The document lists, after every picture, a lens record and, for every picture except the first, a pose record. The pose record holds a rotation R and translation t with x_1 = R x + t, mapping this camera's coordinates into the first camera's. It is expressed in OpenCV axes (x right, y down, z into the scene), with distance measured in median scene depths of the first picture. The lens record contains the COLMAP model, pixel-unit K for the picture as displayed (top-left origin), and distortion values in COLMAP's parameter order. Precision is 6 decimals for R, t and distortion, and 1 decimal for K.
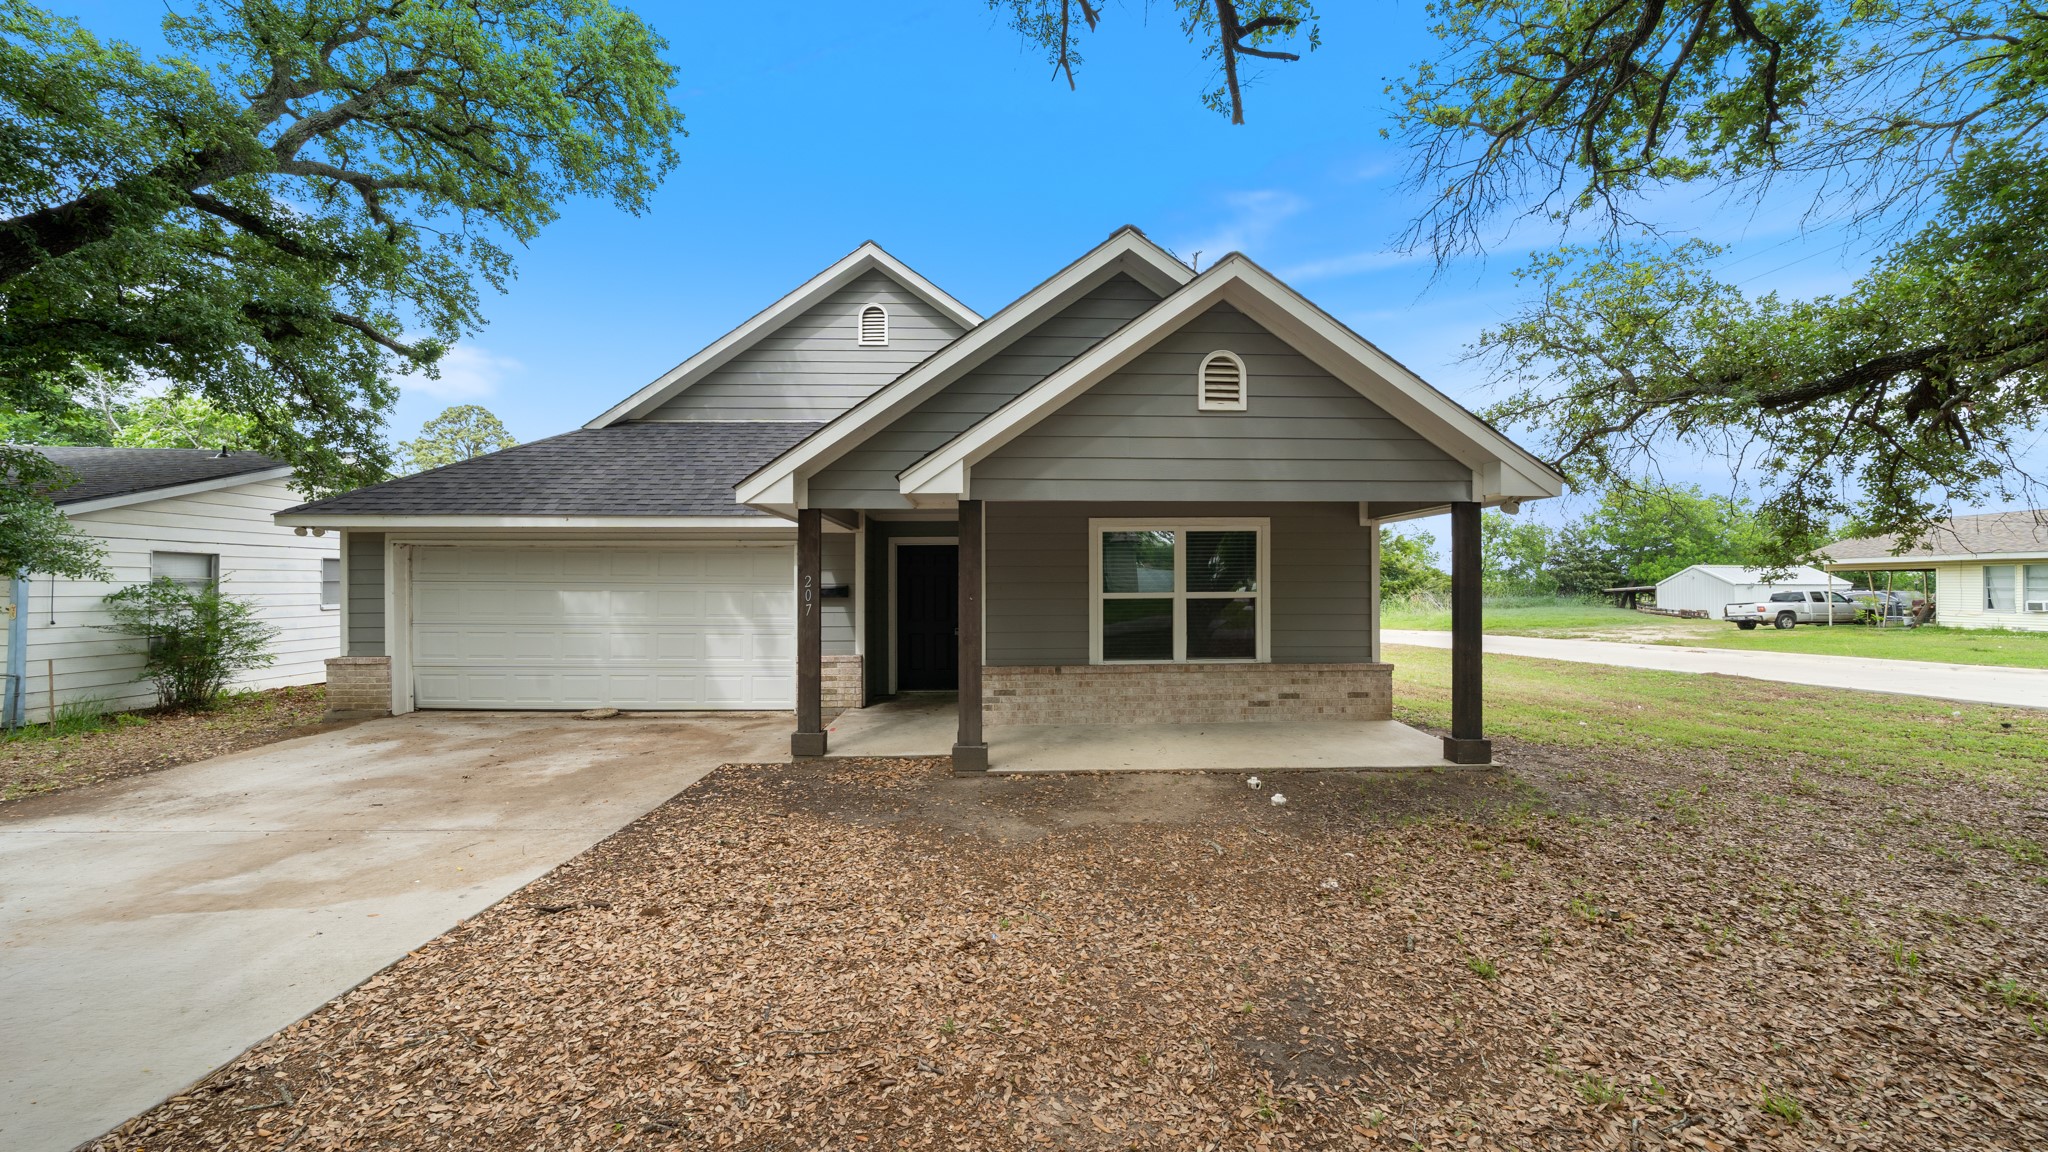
lens RADIAL K [[708.5, 0, 1011.7], [0, 708.5, 587.6], [0, 0, 1]] dist [-0.005657, -0.000274]
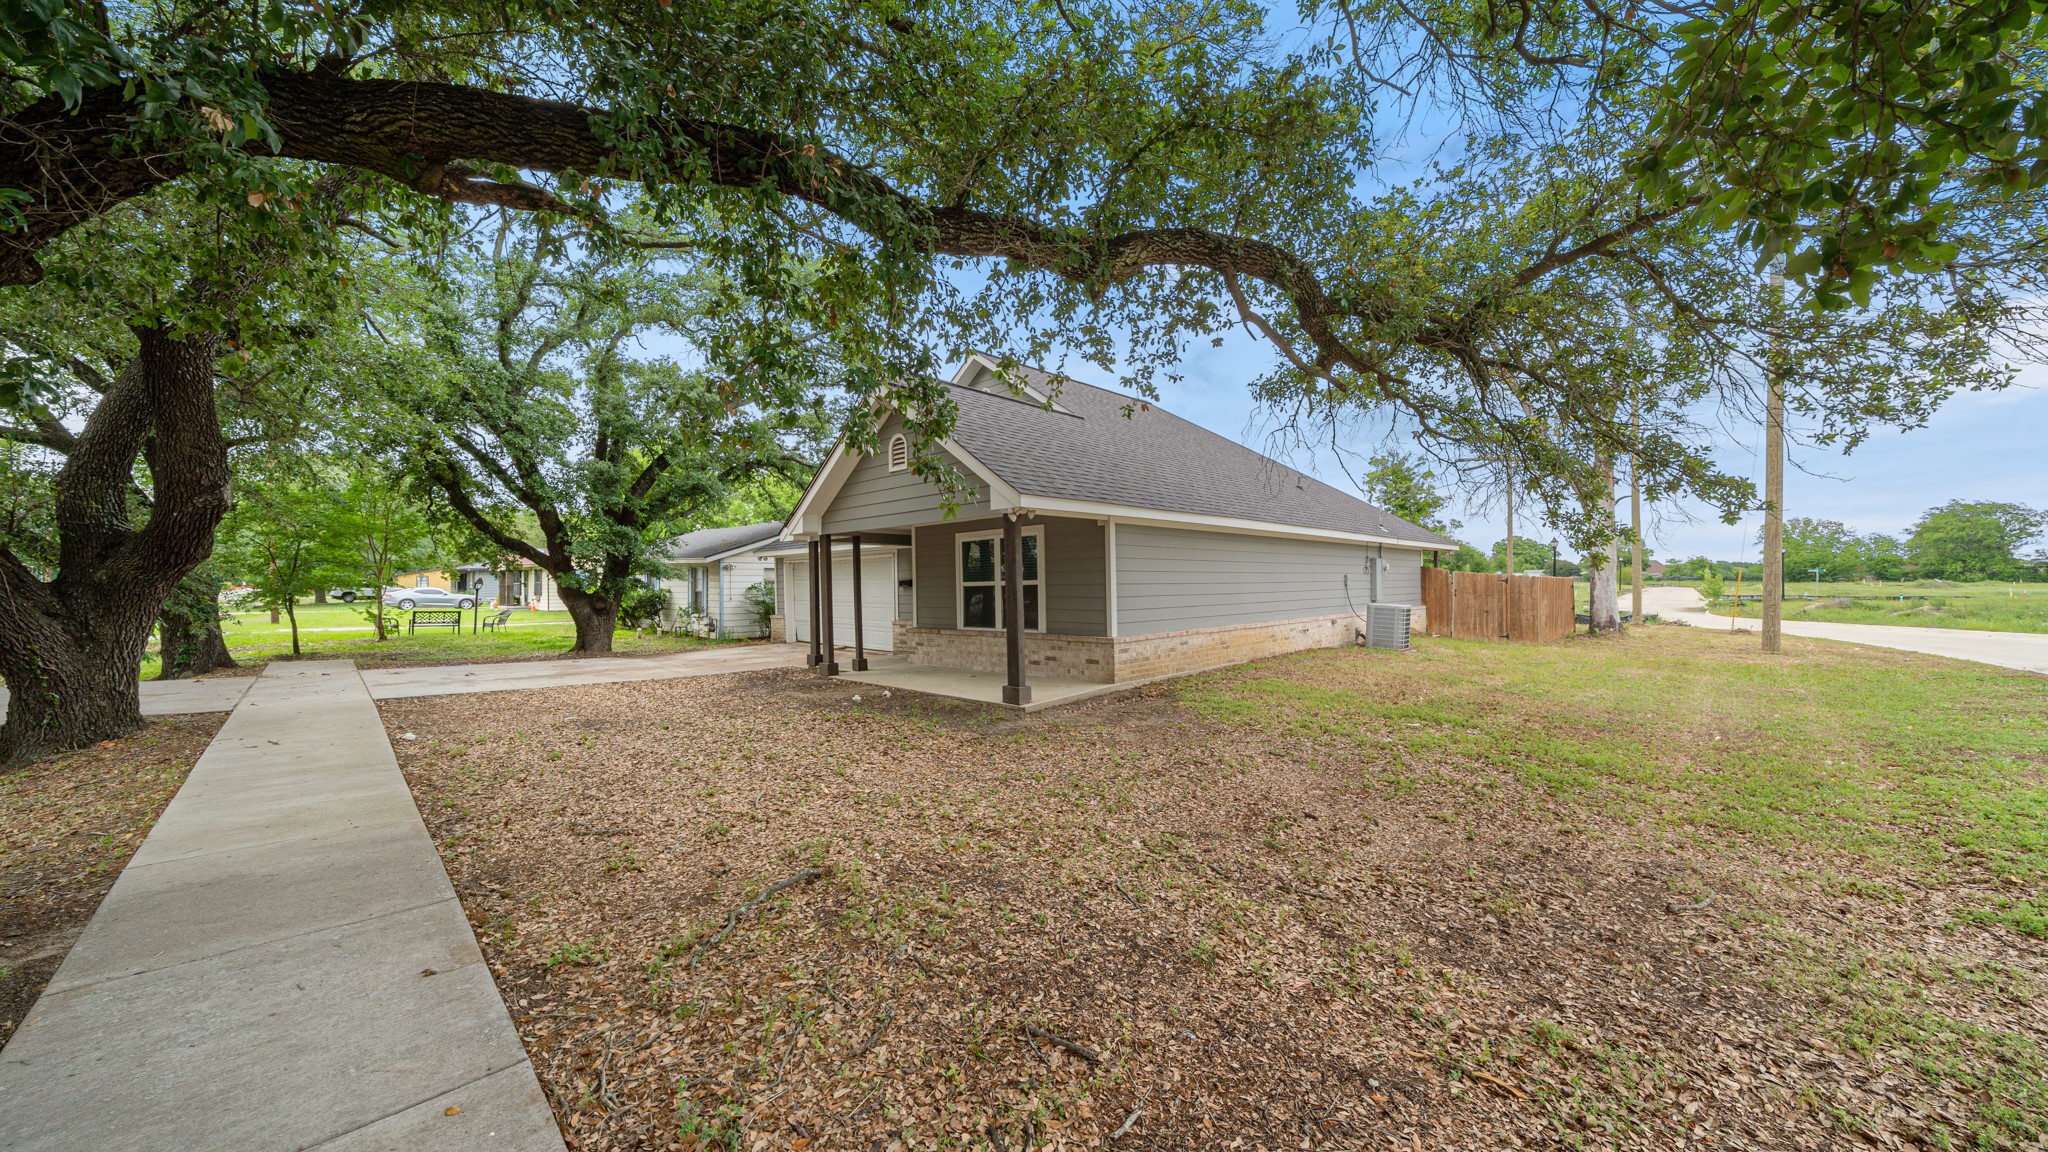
lens RADIAL K [[708.5, 0, 1026.3], [0, 708.5, 585.2], [0, 0, 1]] dist [-0.005657, -0.000274]
pose [[0.689500, -0.005396, -0.724266, 1.208373], [0.009645, 0.999952, 0.001733, 0.011999], [0.724221, -0.008181, 0.689519, 0.050352]]
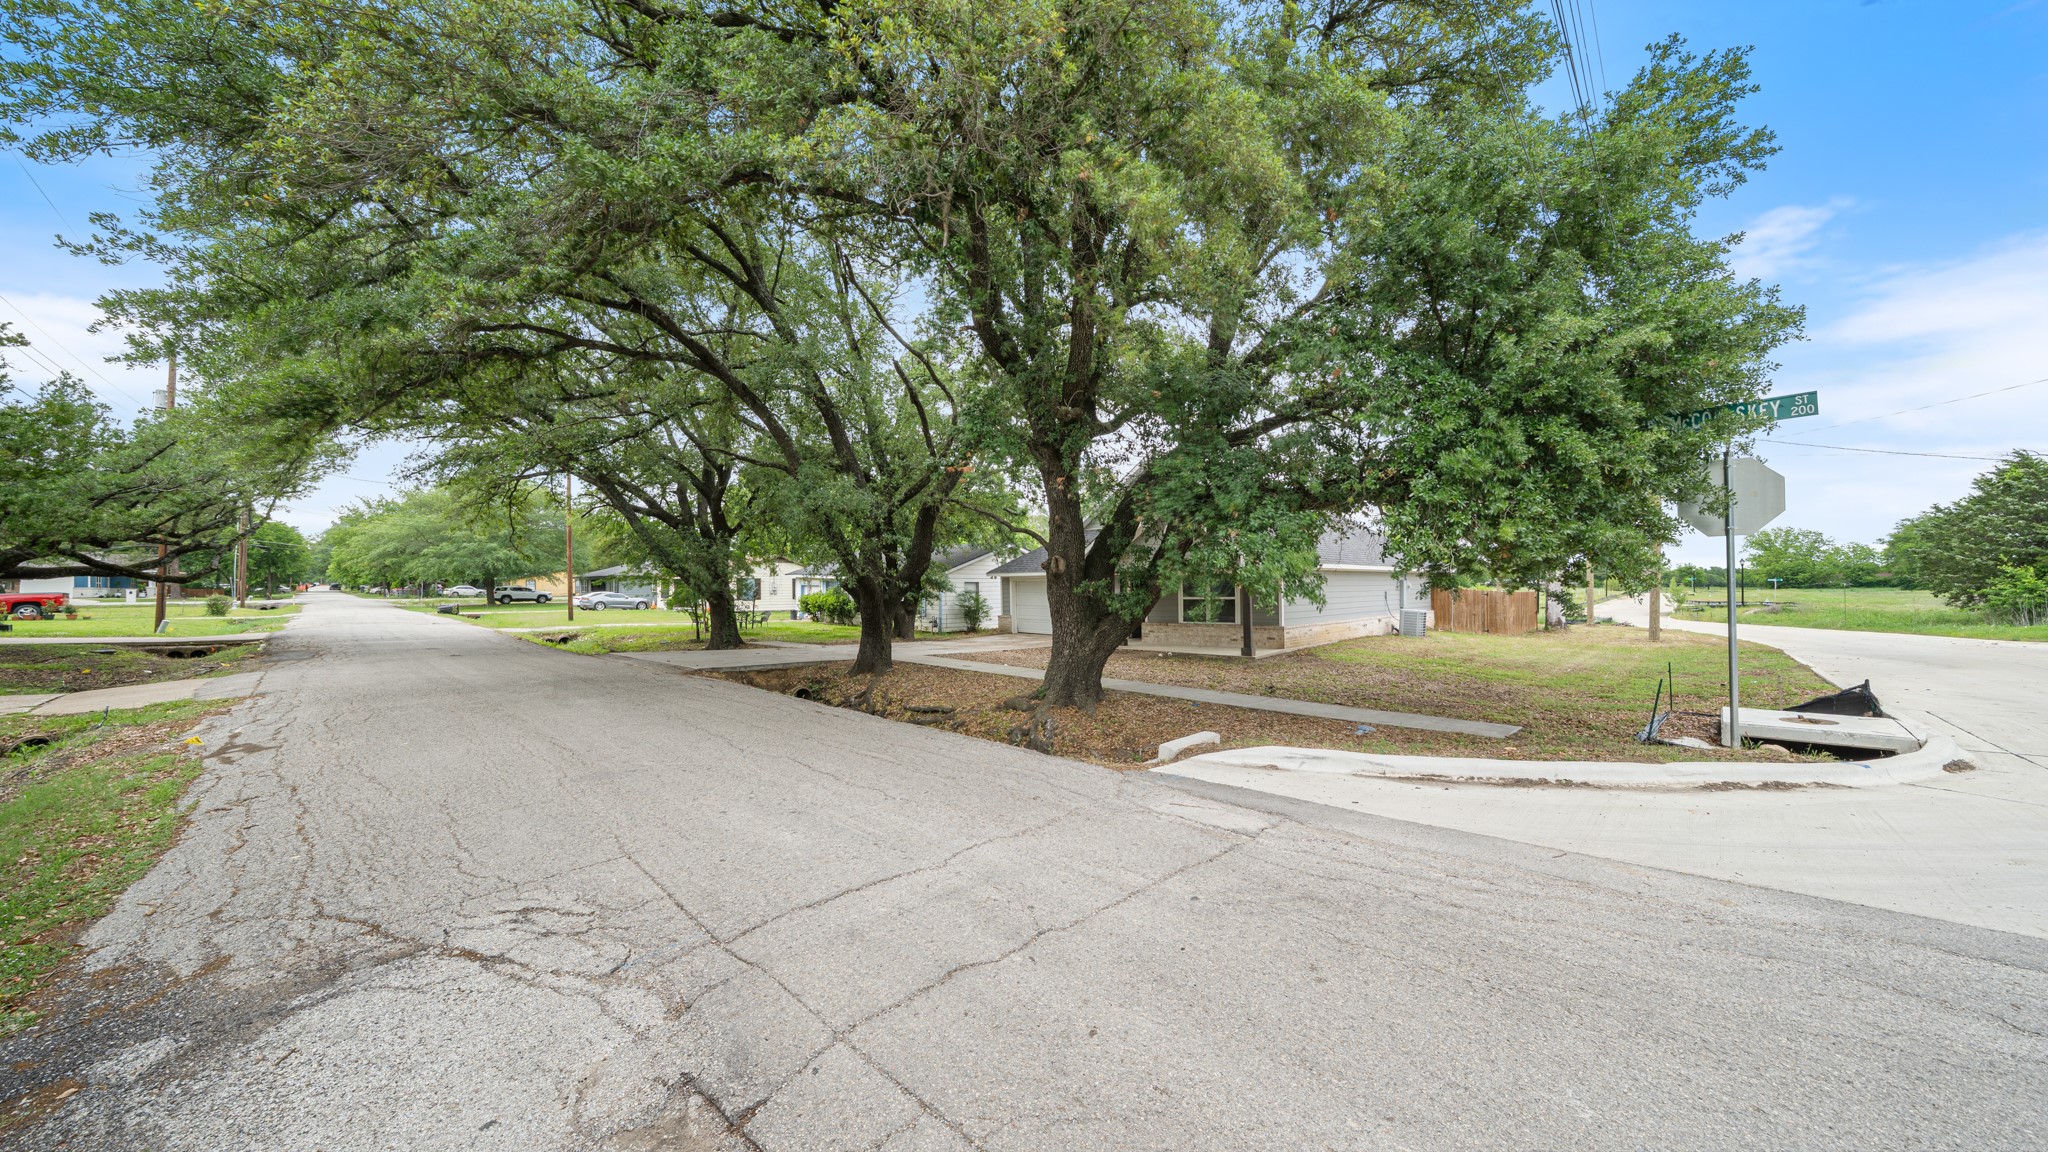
lens RADIAL K [[708.5, 0, 1011.4], [0, 708.5, 587.8], [0, 0, 1]] dist [-0.005657, -0.000274]
pose [[0.681586, -0.004761, -0.731723, 1.553874], [0.007319, 0.999973, 0.000311, -0.031956], [0.731701, -0.005568, 0.681603, -1.261699]]
